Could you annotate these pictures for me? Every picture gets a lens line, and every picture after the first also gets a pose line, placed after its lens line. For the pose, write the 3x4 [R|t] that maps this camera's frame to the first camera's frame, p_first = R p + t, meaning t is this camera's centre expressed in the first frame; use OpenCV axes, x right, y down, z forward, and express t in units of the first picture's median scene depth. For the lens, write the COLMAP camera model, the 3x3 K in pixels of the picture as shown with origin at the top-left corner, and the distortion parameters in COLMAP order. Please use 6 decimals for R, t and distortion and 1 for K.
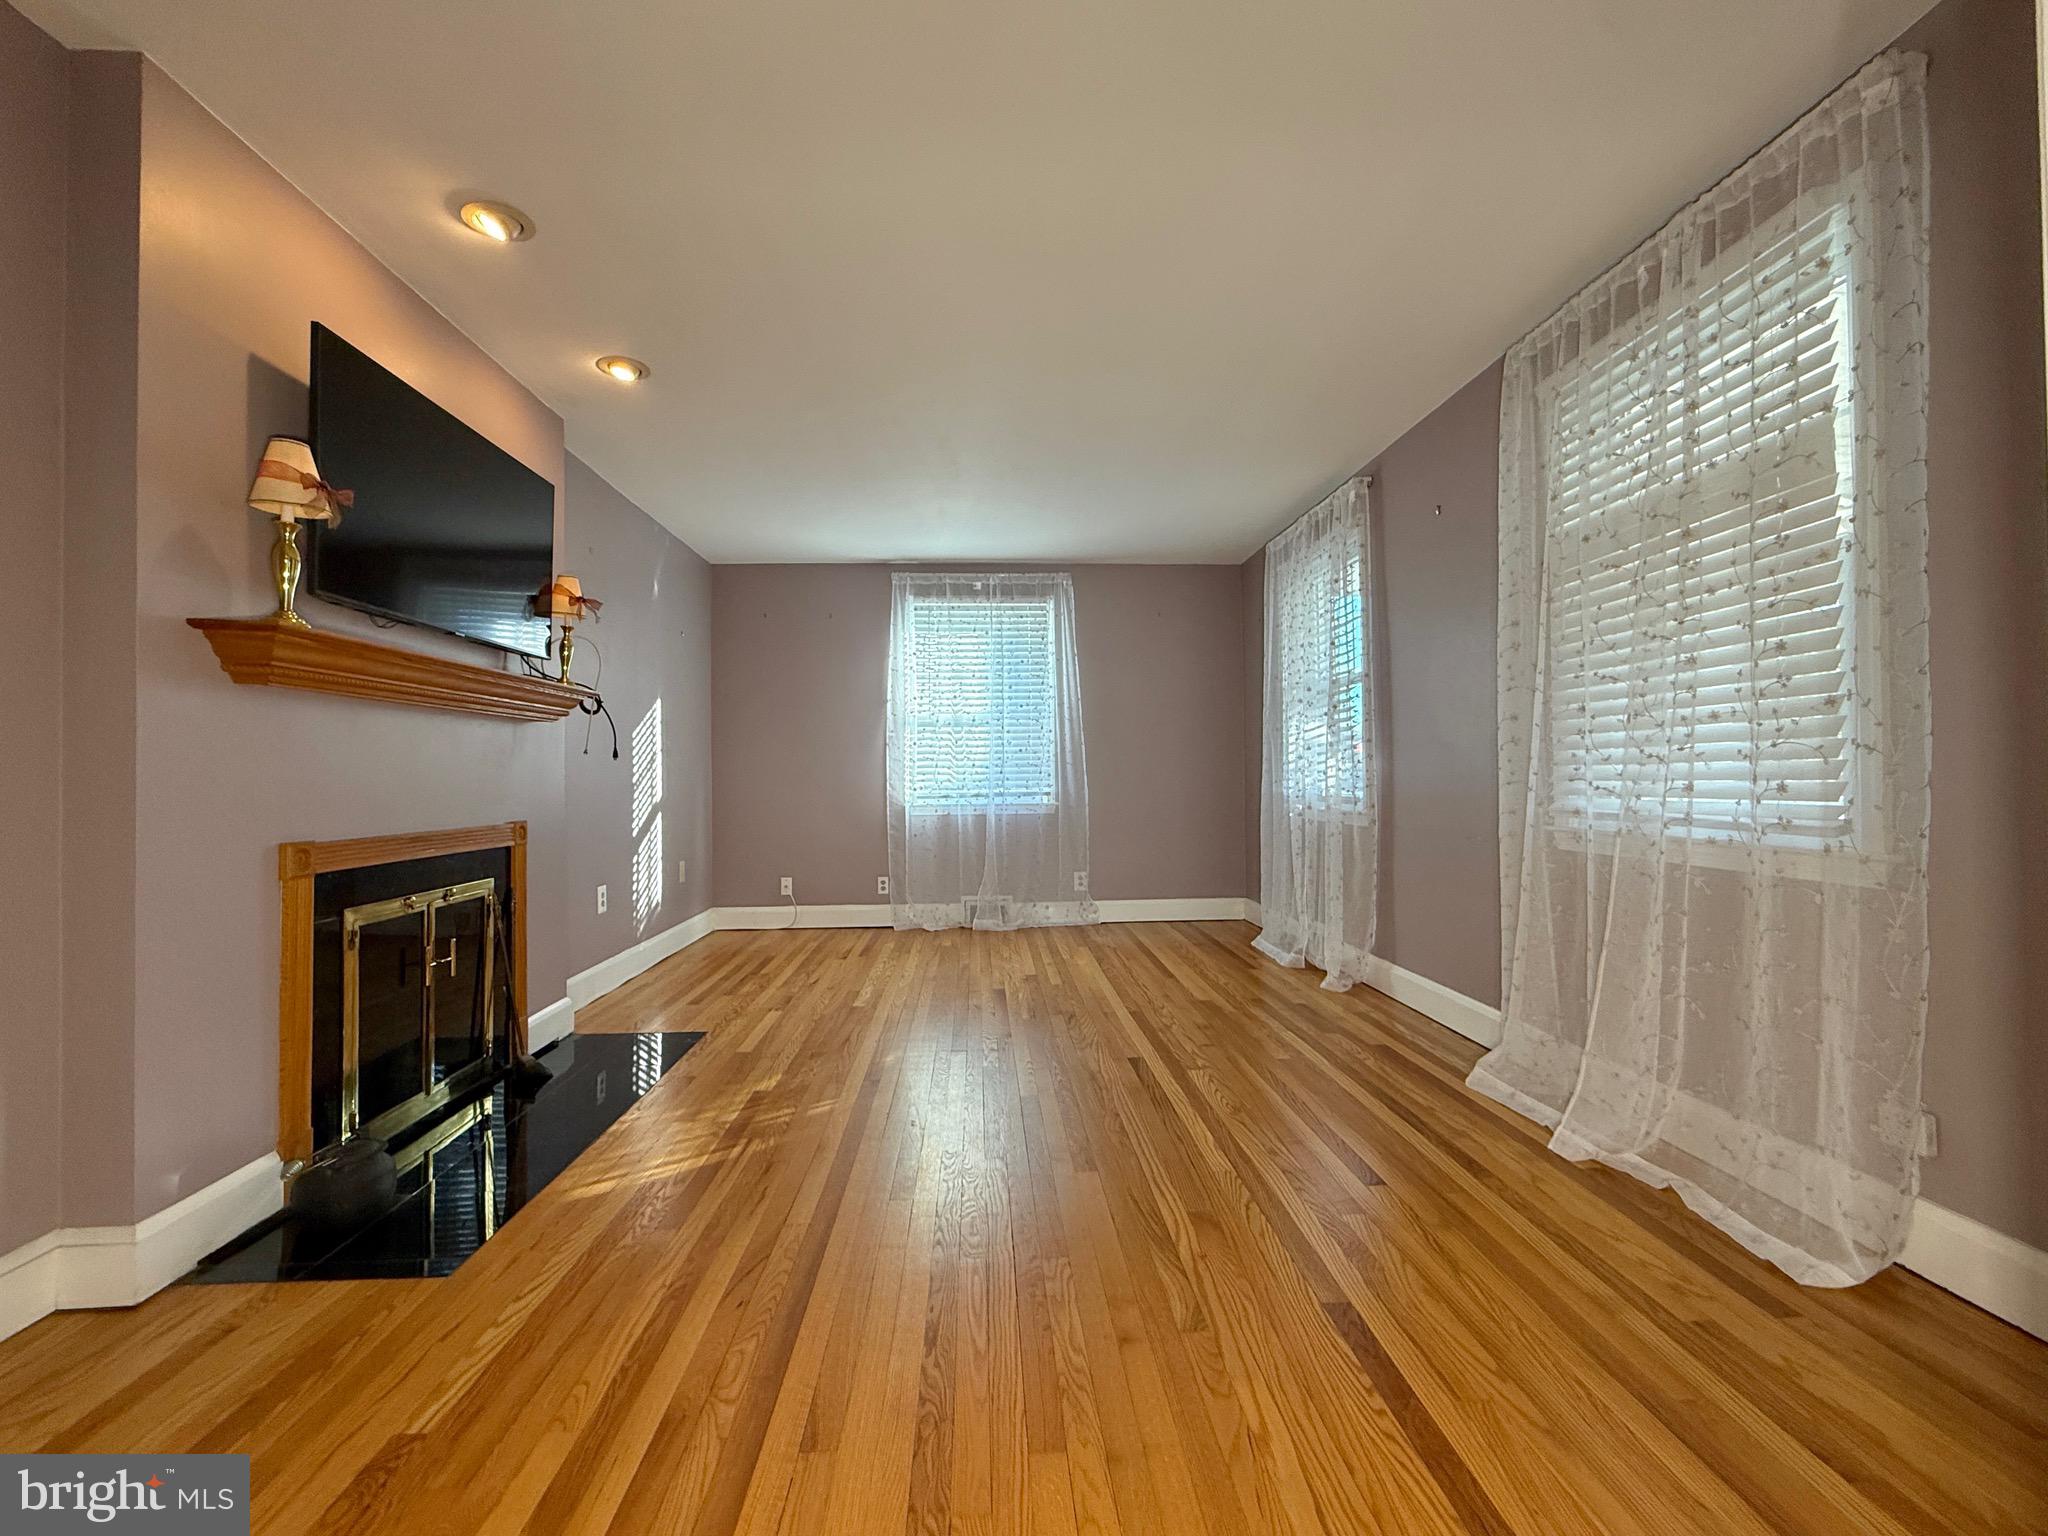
lens RADIAL K [[832.4, 0, 1019.6], [0, 832.4, 771.7], [0, 0, 1]] dist [0.002373, -0.000624]
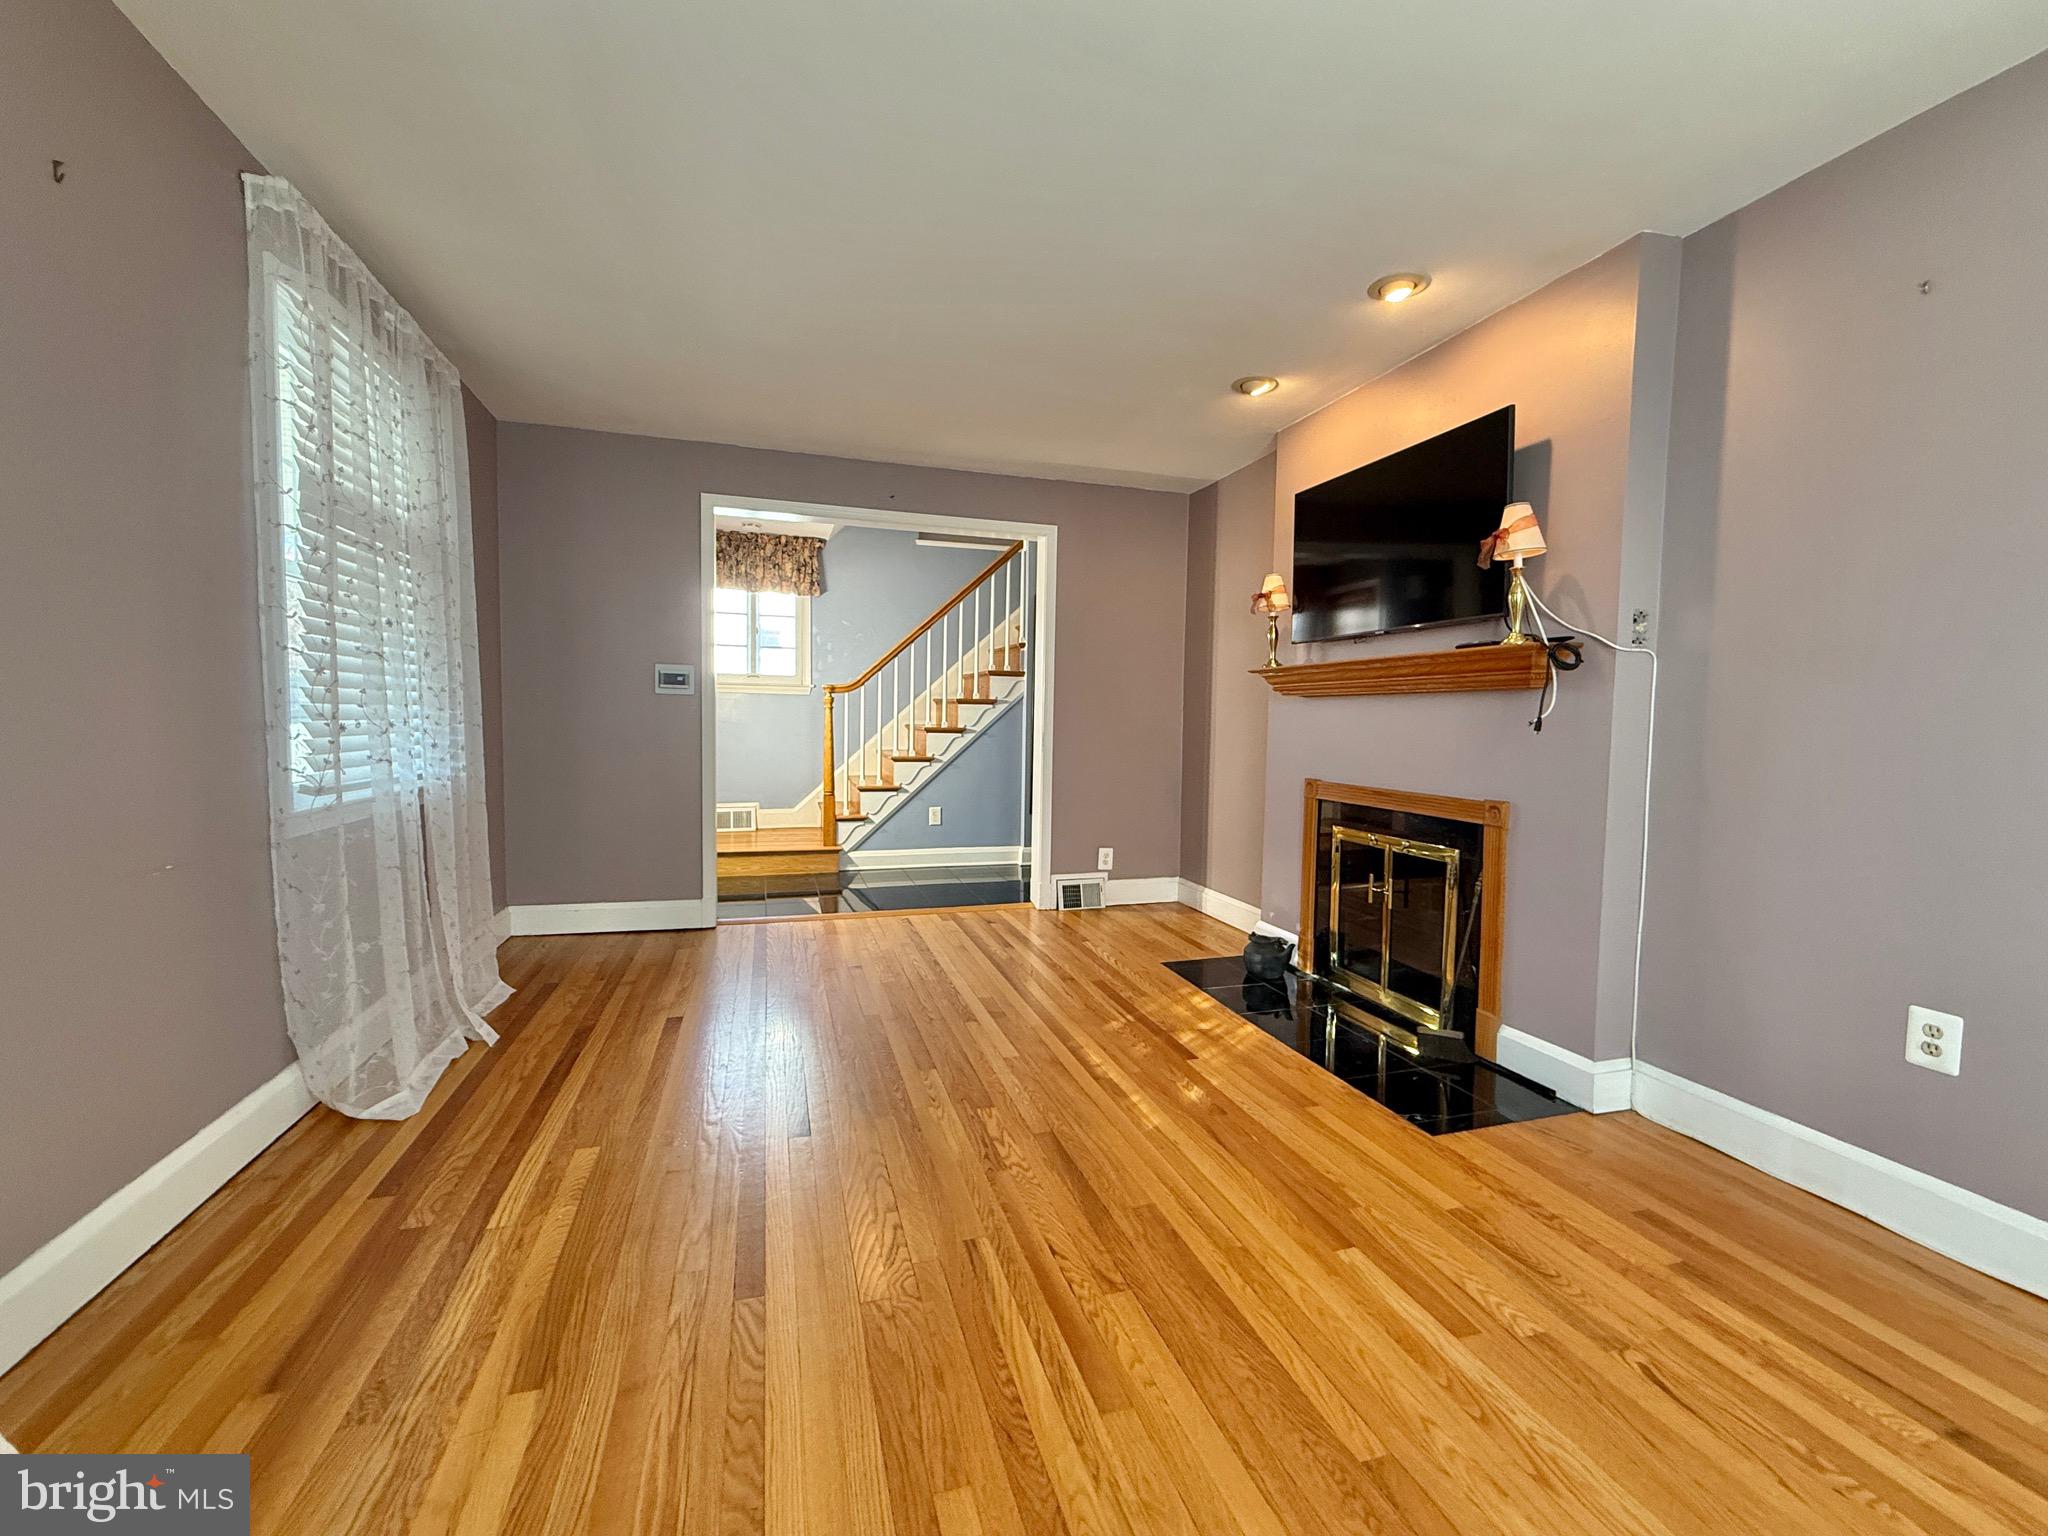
lens RADIAL K [[832.4, 0, 1015.9], [0, 832.4, 771.6], [0, 0, 1]] dist [0.002373, -0.000624]
pose [[-0.971953, 0.008148, -0.235034, 0.142934], [-0.005901, 0.998240, 0.059009, -0.026216], [0.235101, 0.058741, -0.970194, 2.001754]]
